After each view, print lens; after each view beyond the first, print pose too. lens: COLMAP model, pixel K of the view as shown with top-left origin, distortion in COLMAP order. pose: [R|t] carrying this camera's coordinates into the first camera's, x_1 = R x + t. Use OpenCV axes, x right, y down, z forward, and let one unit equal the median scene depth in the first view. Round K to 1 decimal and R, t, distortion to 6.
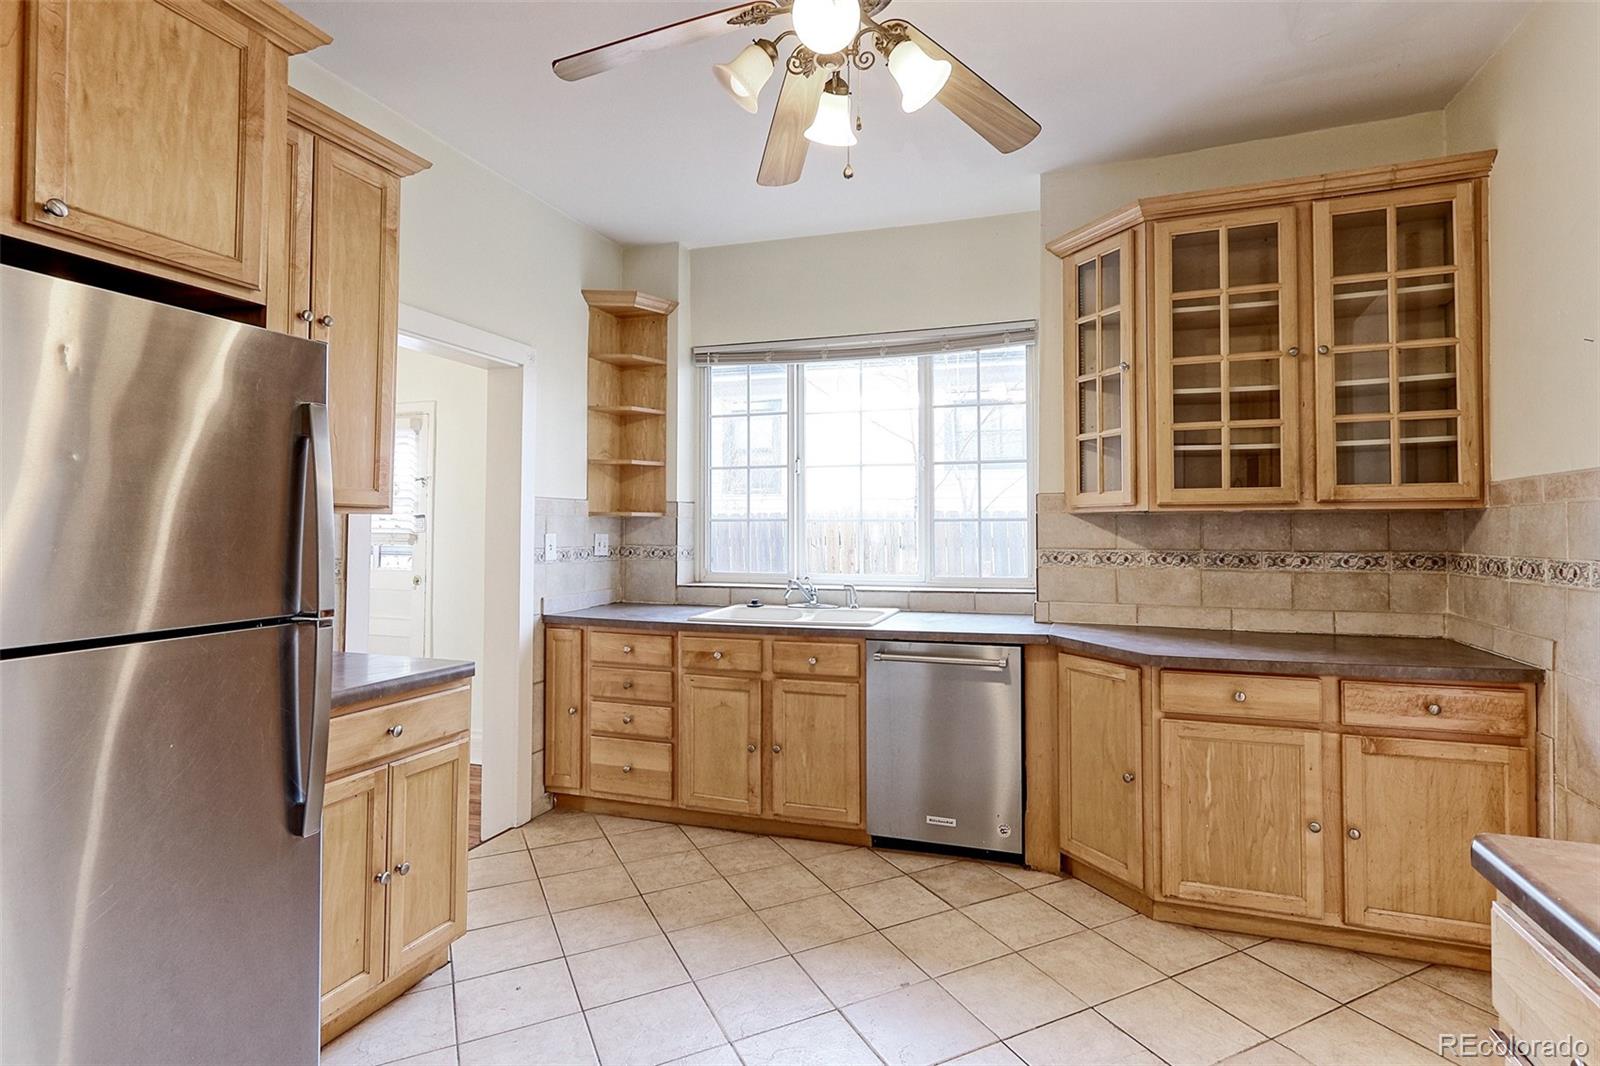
lens RADIAL K [[770.0, 0, 807.7], [0, 770.0, 516.6], [0, 0, 1]] dist [0.001184, 0.000428]
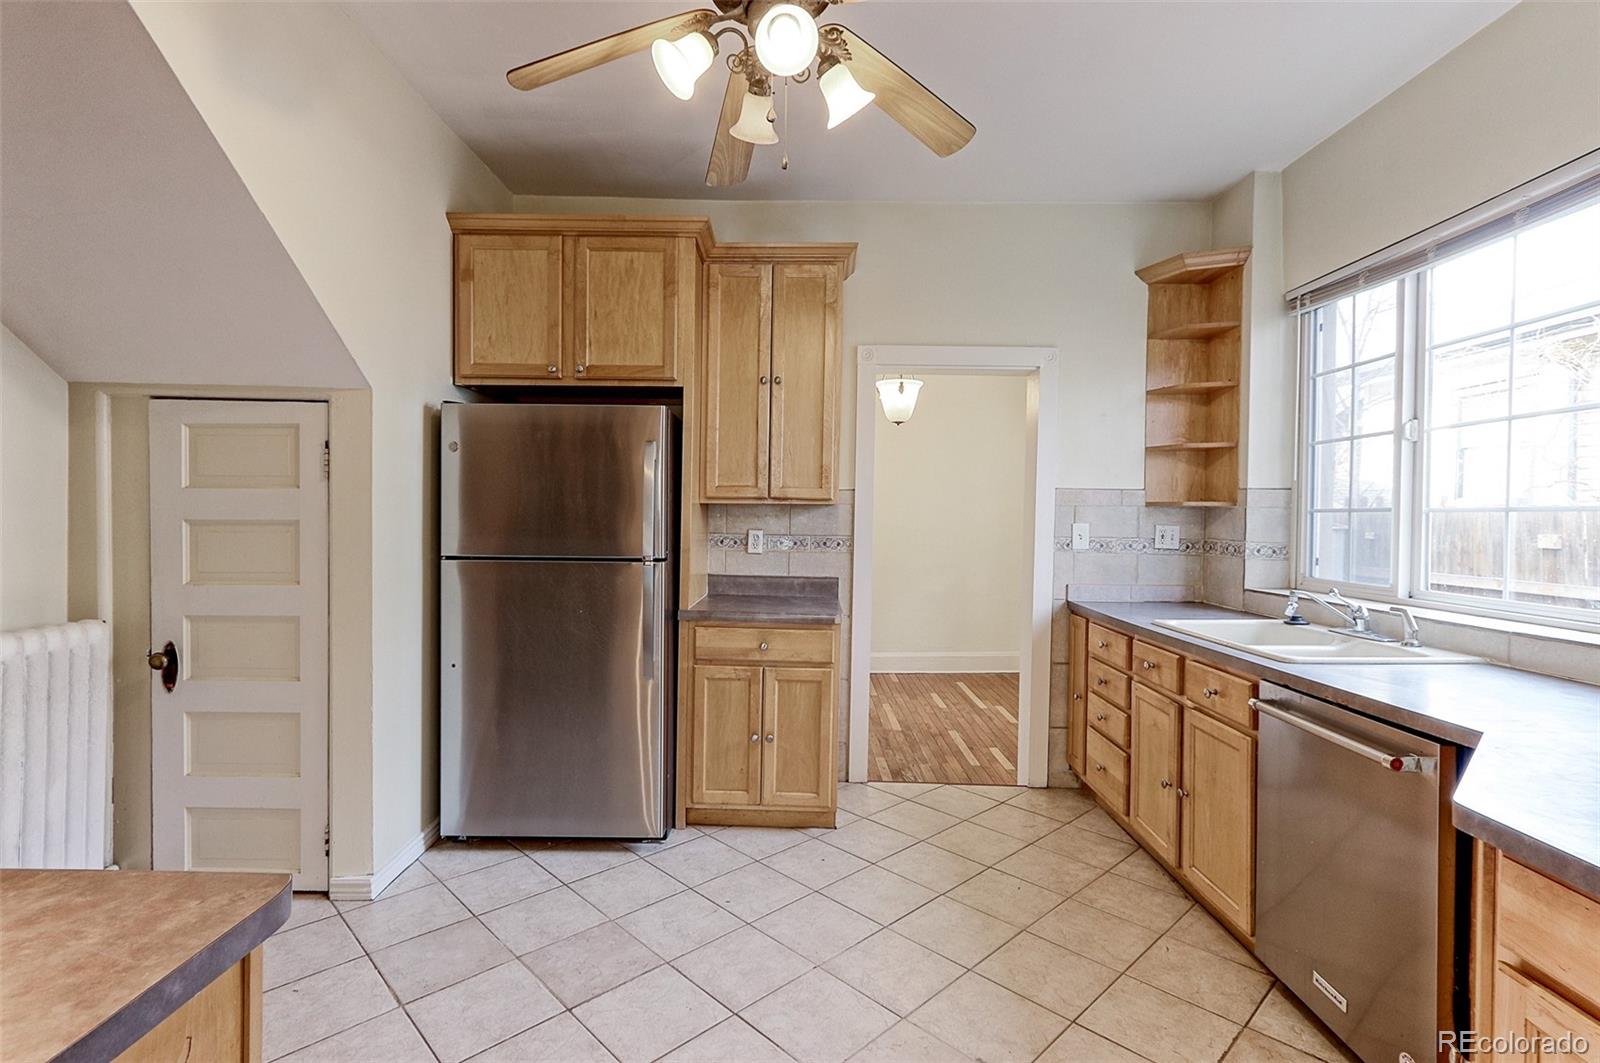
lens RADIAL K [[719.3, 0, 800.0], [0, 719.3, 531.5], [0, 0, 1]] dist [-0.000508, 0.000007]
pose [[0.337408, 0.023582, -0.941063, 0.415201], [0.000716, 0.999679, 0.025307, 0.007539], [0.941358, -0.009212, 0.337283, 0.298443]]
